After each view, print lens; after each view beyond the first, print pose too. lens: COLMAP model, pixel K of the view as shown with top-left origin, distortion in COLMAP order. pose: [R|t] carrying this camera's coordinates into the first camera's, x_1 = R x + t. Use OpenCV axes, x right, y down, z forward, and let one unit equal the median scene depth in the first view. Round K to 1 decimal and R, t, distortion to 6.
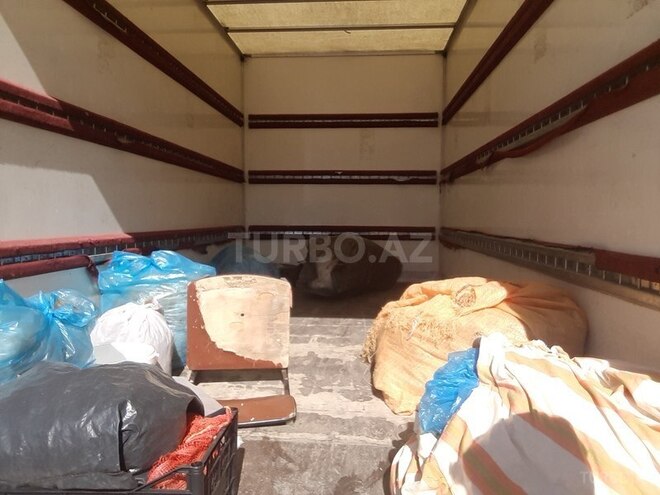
lens RADIAL K [[448.0, 0, 330.0], [0, 448.0, 247.5], [0, 0, 1]] dist [0.070417, -0.135257]
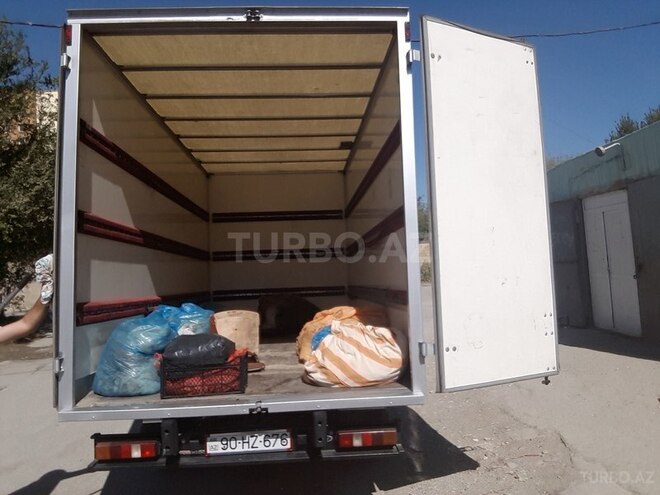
lens RADIAL K [[456.8, 0, 332.8], [0, 456.8, 236.2], [0, 0, 1]] dist [-0.028351, -0.000716]
pose [[0.988755, -0.031163, 0.146265, -0.030216], [0.055163, 0.985079, -0.163025, 0.061377], [-0.139002, 0.169260, 0.975720, -0.818641]]
